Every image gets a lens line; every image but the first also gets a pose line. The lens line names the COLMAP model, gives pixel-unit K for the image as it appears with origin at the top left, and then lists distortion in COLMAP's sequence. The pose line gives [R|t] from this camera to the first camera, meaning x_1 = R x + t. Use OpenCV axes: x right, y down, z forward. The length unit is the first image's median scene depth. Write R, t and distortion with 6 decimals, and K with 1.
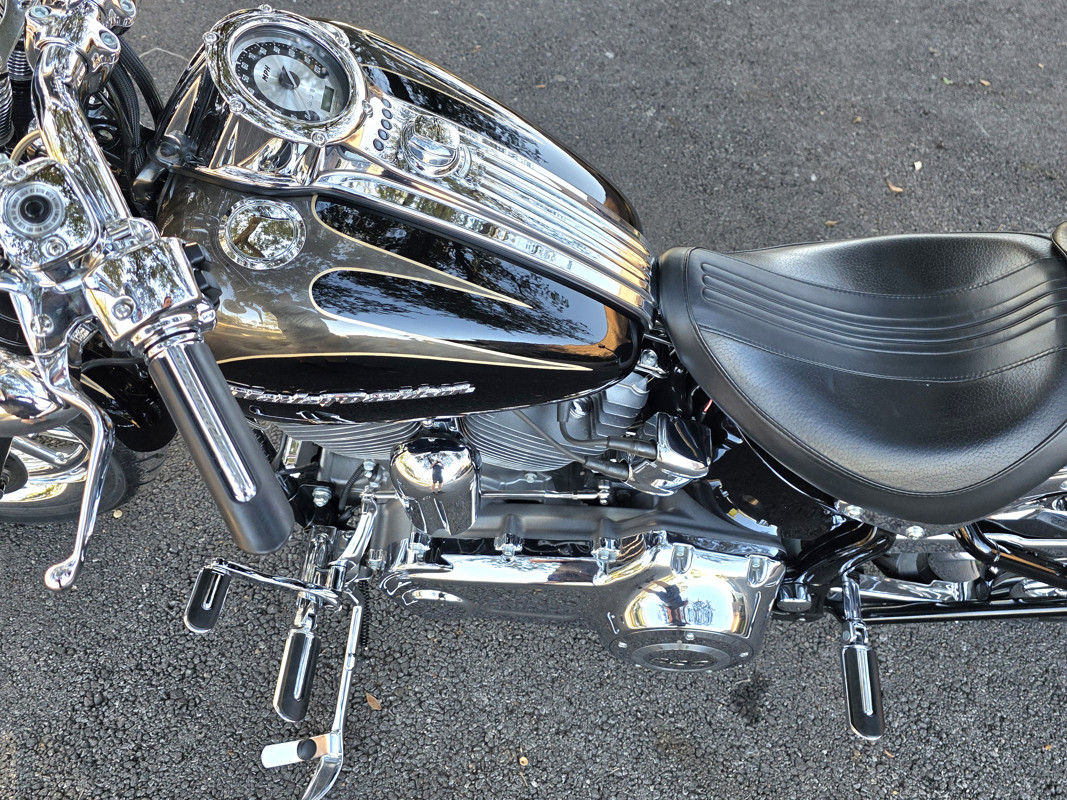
lens RADIAL K [[936.9, 0, 520.8], [0, 936.9, 401.7], [0, 0, 1]] dist [0.053607, -0.051527]
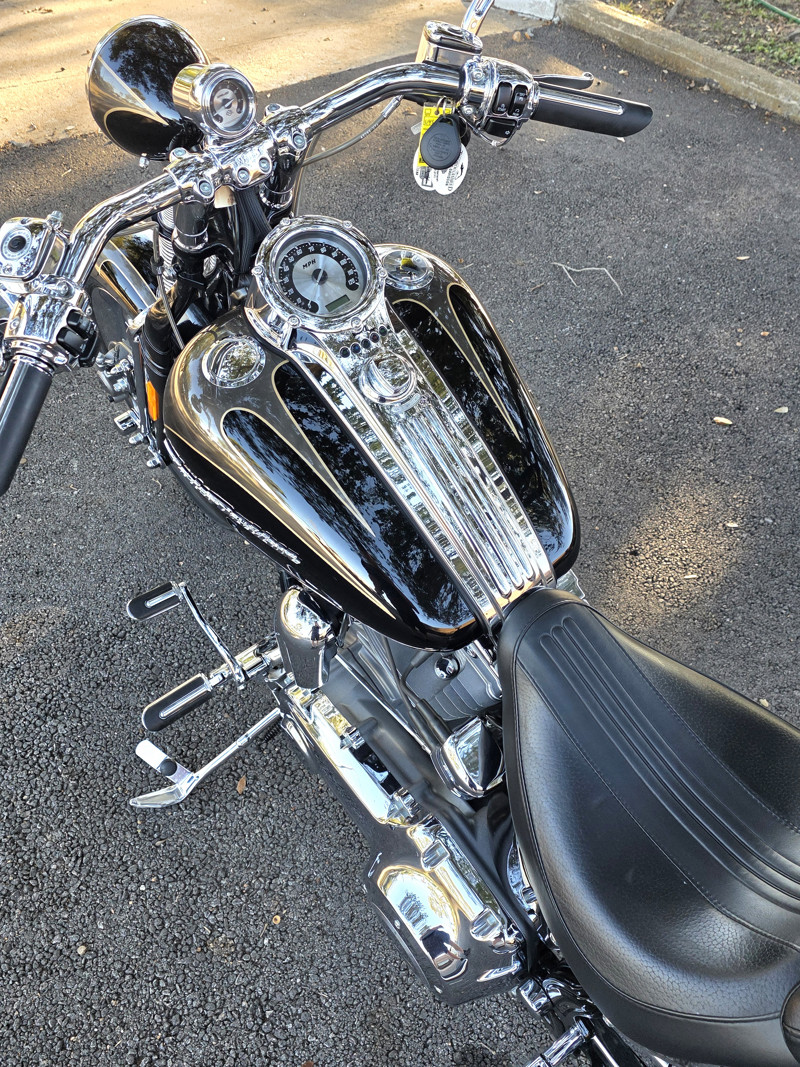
lens RADIAL K [[936.9, 0, 410.1], [0, 936.9, 535.1], [0, 0, 1]] dist [0.053607, -0.051527]
pose [[0.659513, 0.562276, -0.498887, 0.367850], [-0.608933, 0.788762, 0.083993, -0.136930], [0.440731, 0.248395, 0.862587, 0.029272]]
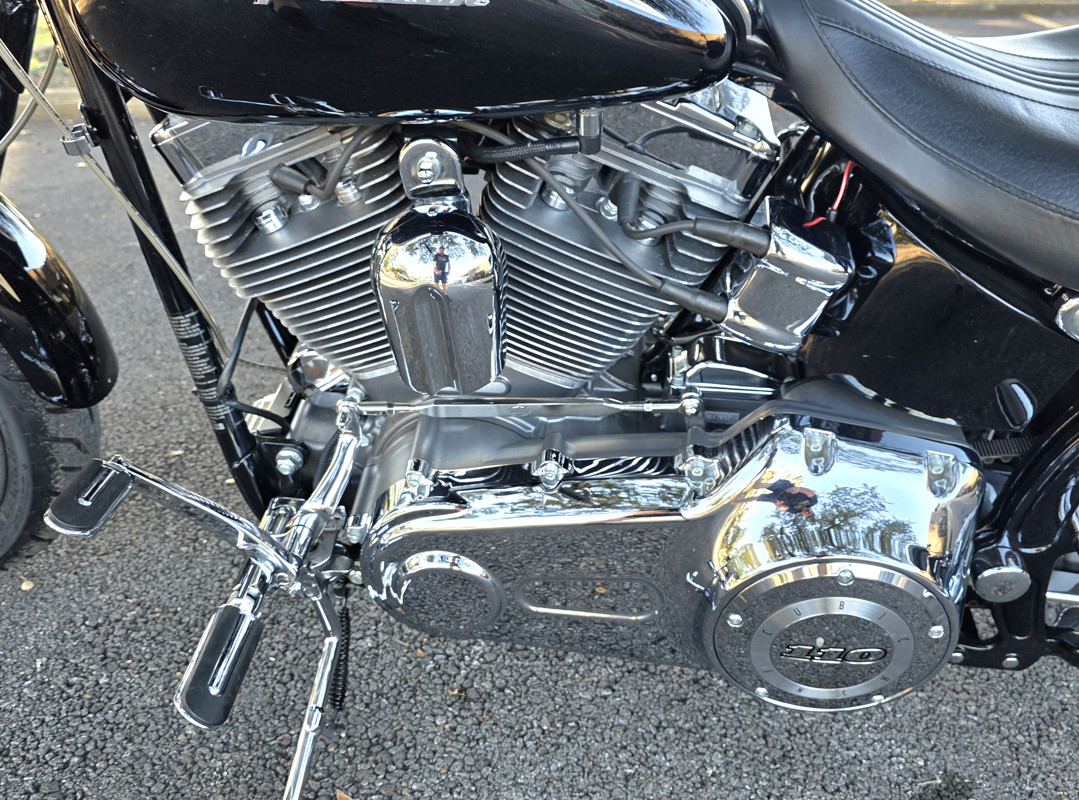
lens RADIAL K [[1007.0, 0, 520.8], [0, 1007.0, 420.5], [0, 0, 1]] dist [0.017715, 0.000000]
pose [[0.998426, -0.017865, -0.053163, 0.003040], [-0.002506, 0.932755, -0.360501, 0.316353], [0.056028, 0.360067, 0.931242, 0.267774]]
